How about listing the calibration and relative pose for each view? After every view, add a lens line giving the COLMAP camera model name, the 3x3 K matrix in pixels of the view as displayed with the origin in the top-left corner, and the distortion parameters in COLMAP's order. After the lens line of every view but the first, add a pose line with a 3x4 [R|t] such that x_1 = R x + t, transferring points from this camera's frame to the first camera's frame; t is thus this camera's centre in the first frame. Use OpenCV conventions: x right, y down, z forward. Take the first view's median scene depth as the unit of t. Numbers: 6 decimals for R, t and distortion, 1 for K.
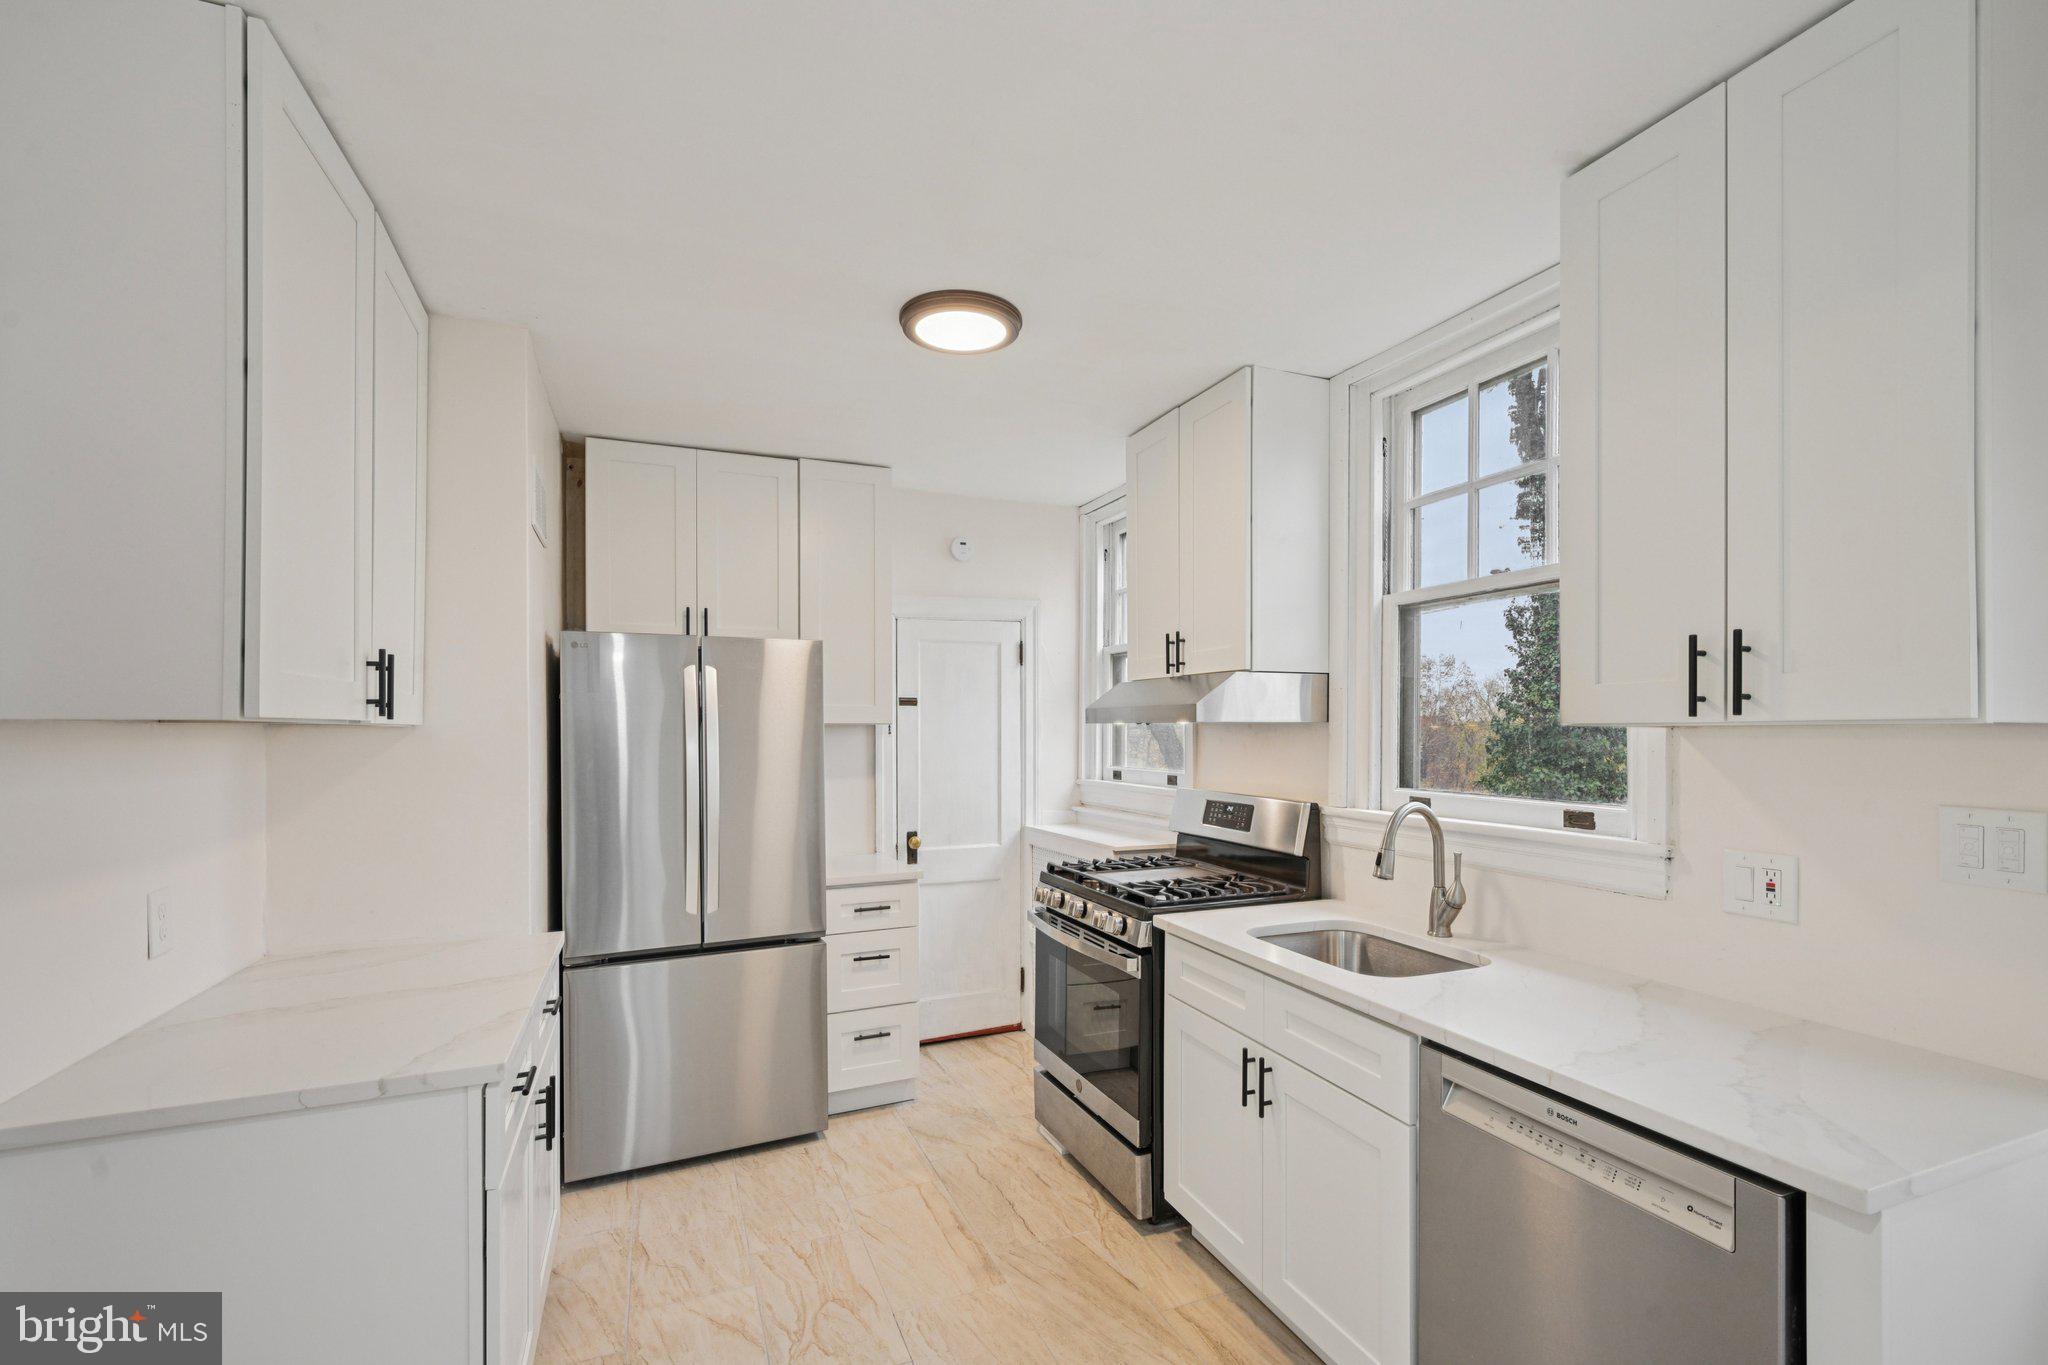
lens RADIAL K [[912.4, 0, 1033.1], [0, 912.4, 733.2], [0, 0, 1]] dist [0.000301, 0.000645]
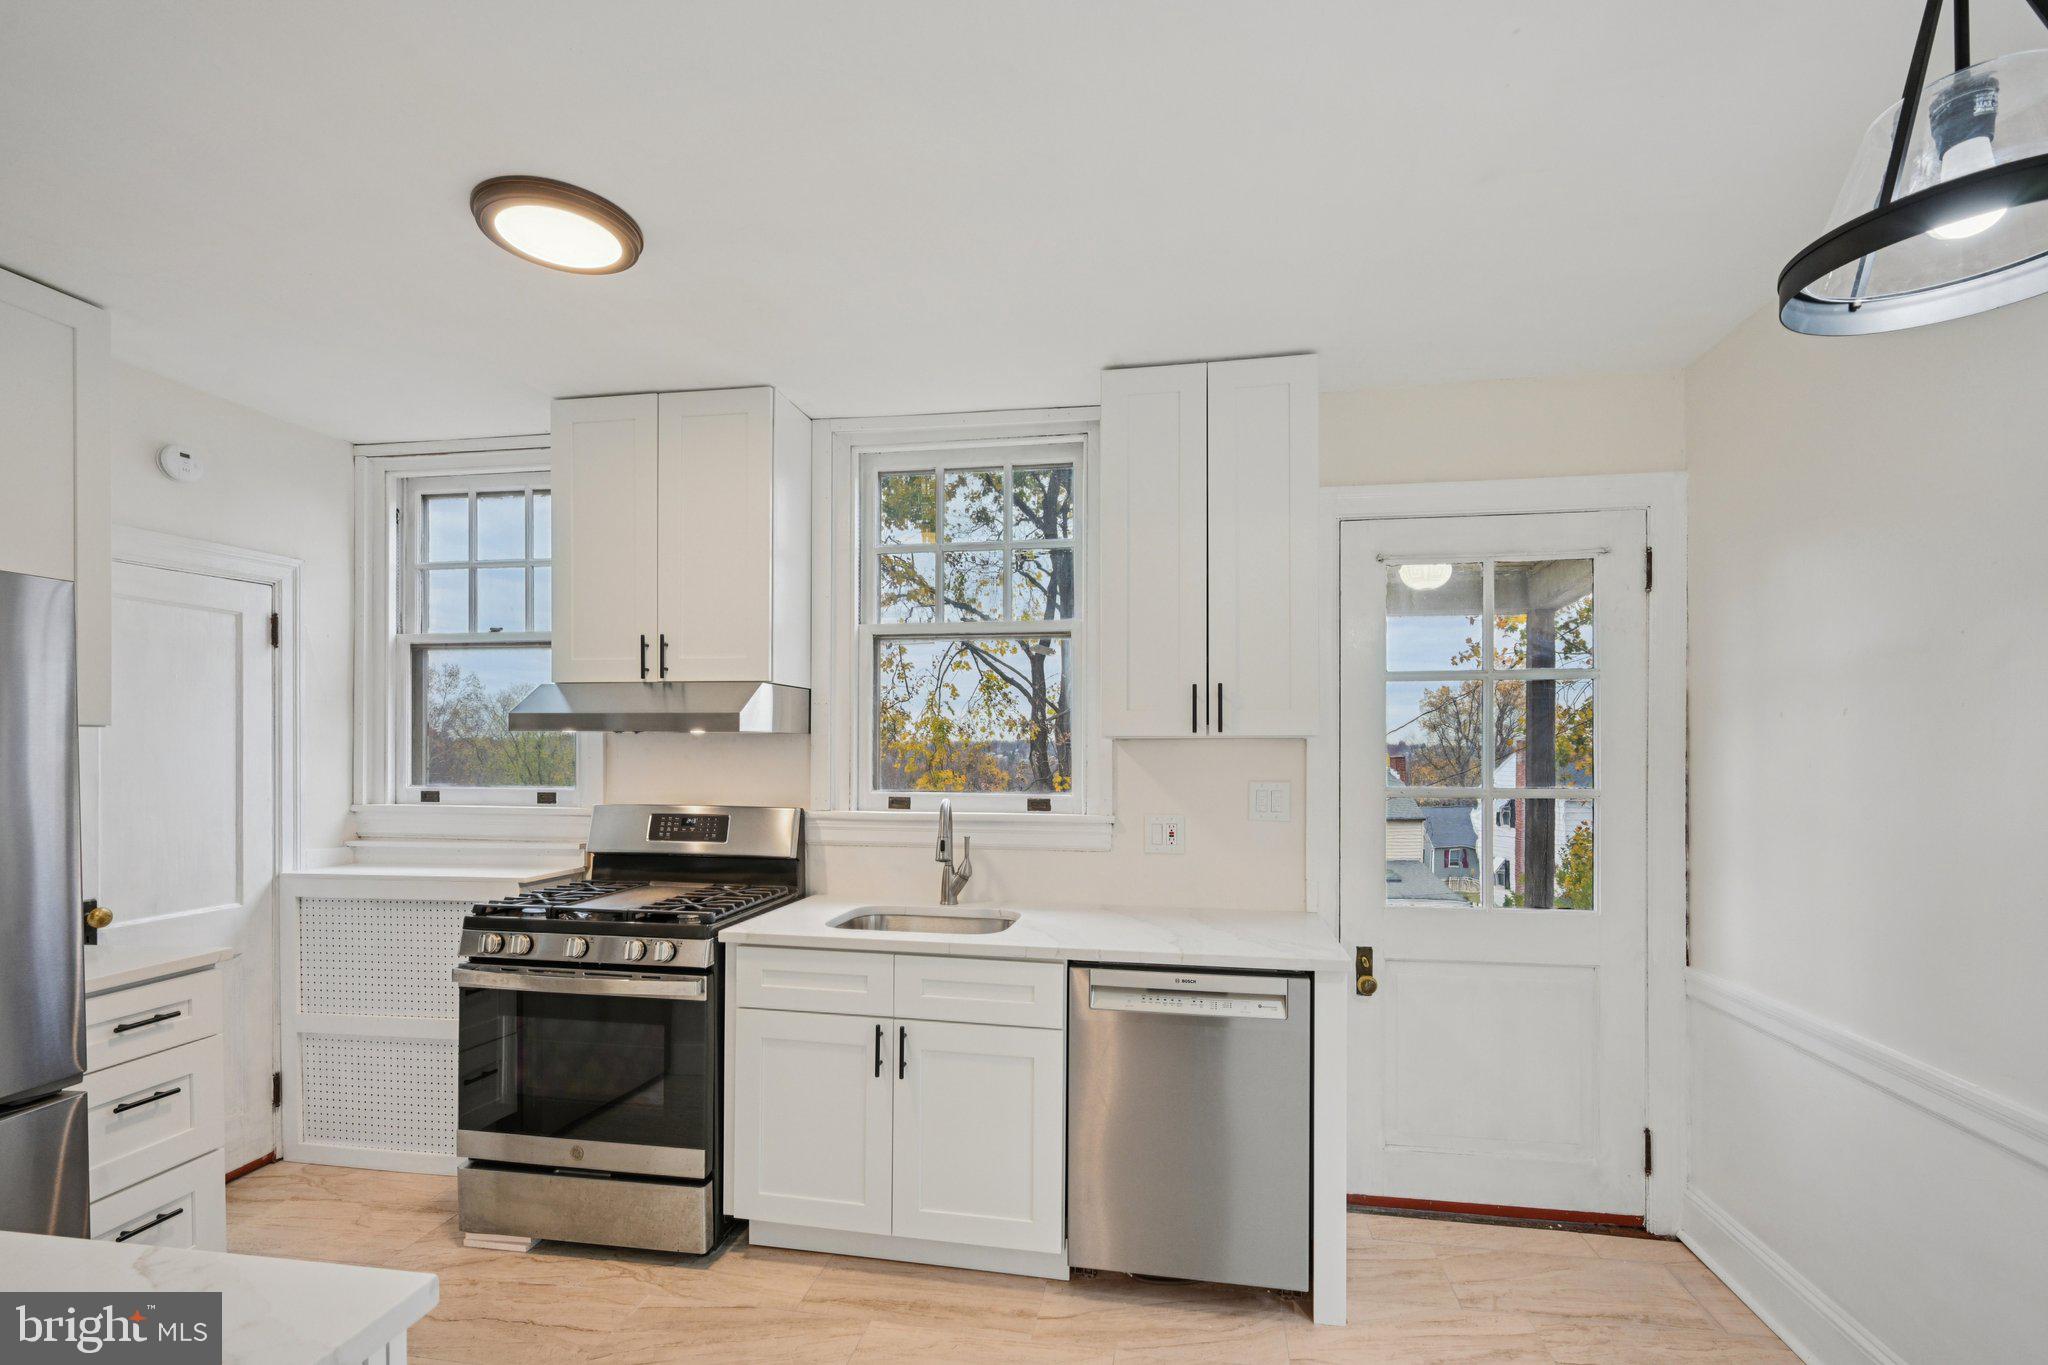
lens RADIAL K [[923.4, 0, 1030.2], [0, 923.4, 753.6], [0, 0, 1]] dist [0.001917, 0.000724]
pose [[0.535652, -0.002123, 0.844436, -0.478040], [-0.001026, 0.999994, 0.003165, 0.008176], [-0.844438, -0.002562, 0.535647, 0.185013]]
